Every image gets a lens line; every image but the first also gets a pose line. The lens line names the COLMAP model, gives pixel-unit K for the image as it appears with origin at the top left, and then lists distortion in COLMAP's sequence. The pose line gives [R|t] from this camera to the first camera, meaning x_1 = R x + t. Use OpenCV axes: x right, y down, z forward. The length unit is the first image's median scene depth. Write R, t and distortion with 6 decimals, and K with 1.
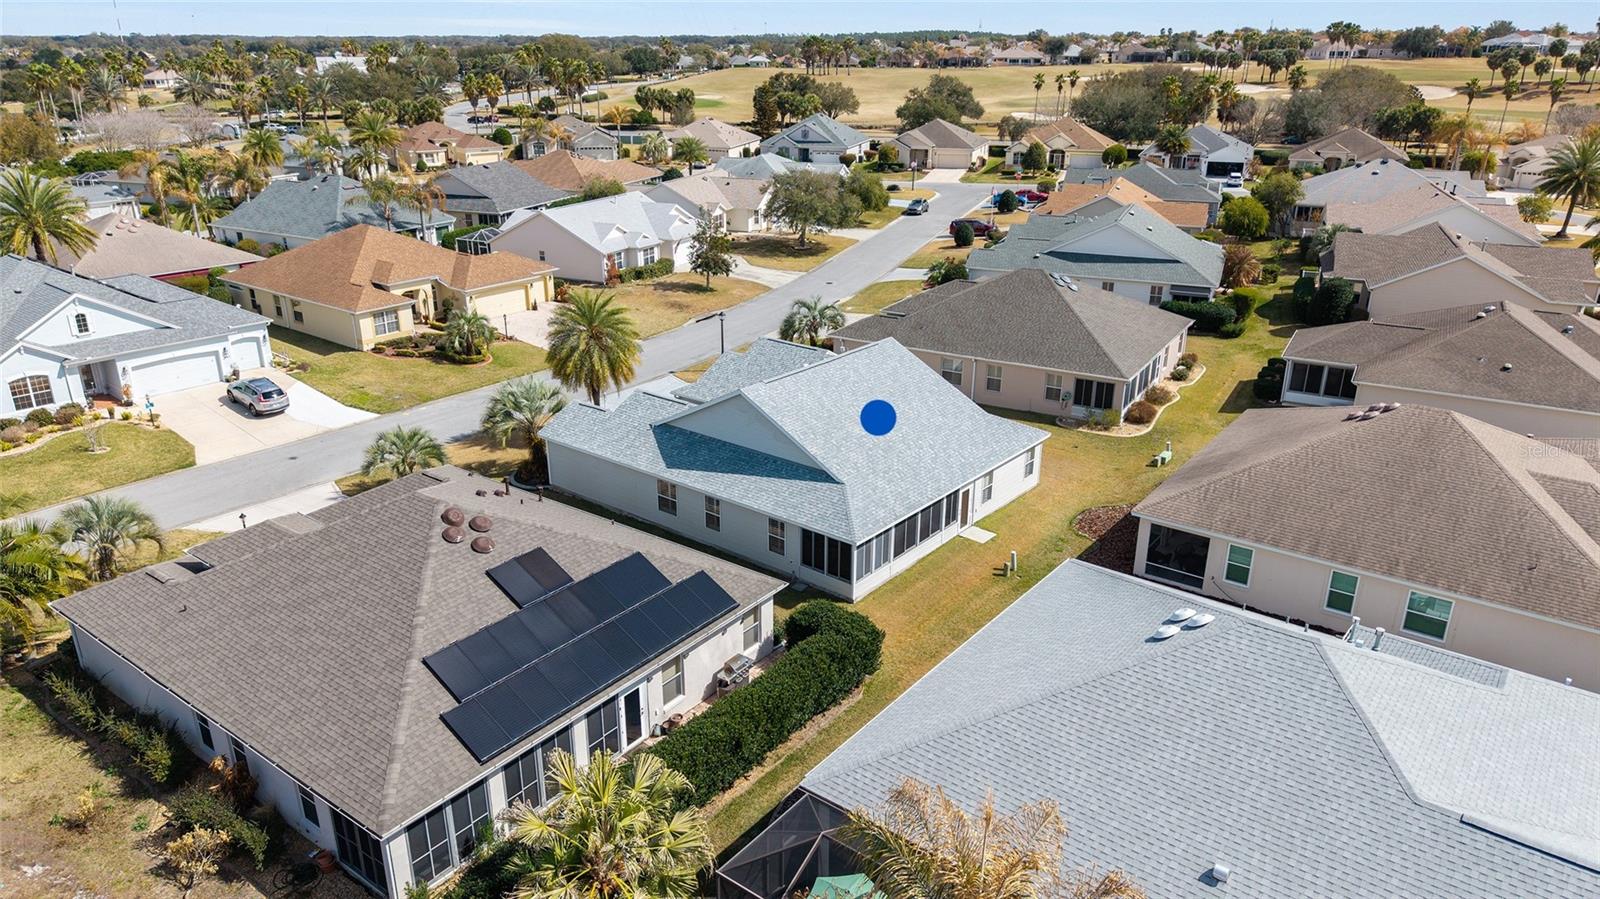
lens RADIAL K [[1061.8, 0, 800.0], [0, 1061.8, 449.5], [0, 0, 1]] dist [-0.010224, -0.004395]
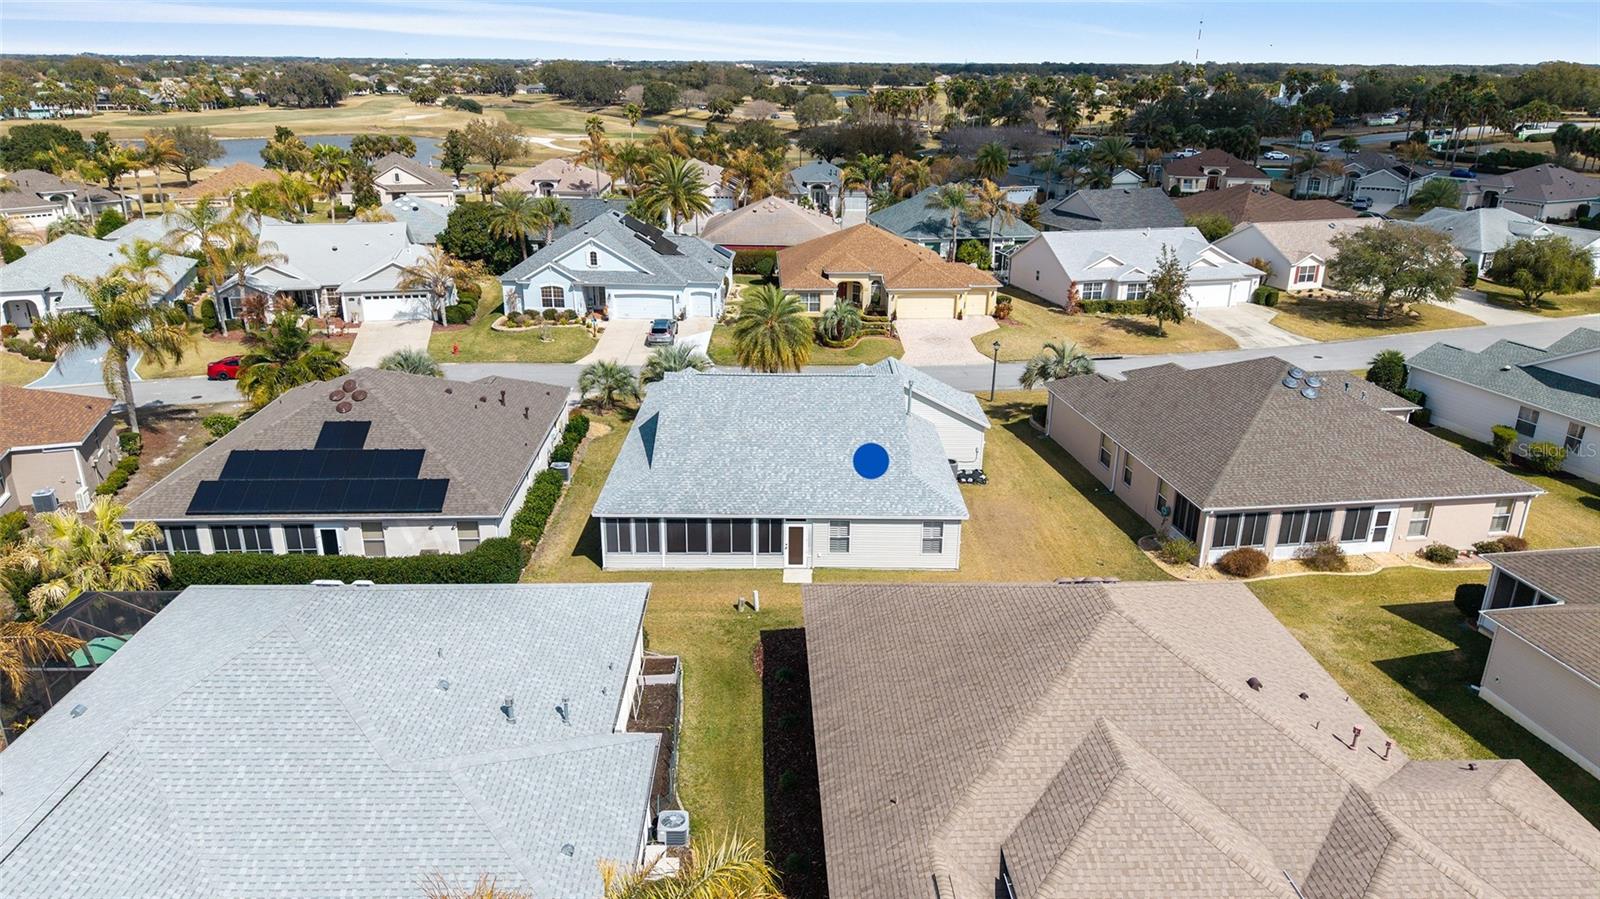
lens RADIAL K [[1056.9, 0, 800.0], [0, 1056.9, 449.5], [0, 0, 1]] dist [0.047751, -0.001309]
pose [[0.614671, 0.259329, -0.744935, 0.651717], [-0.280601, 0.954521, 0.100758, -0.095468], [0.737185, 0.147097, 0.659485, 0.286085]]
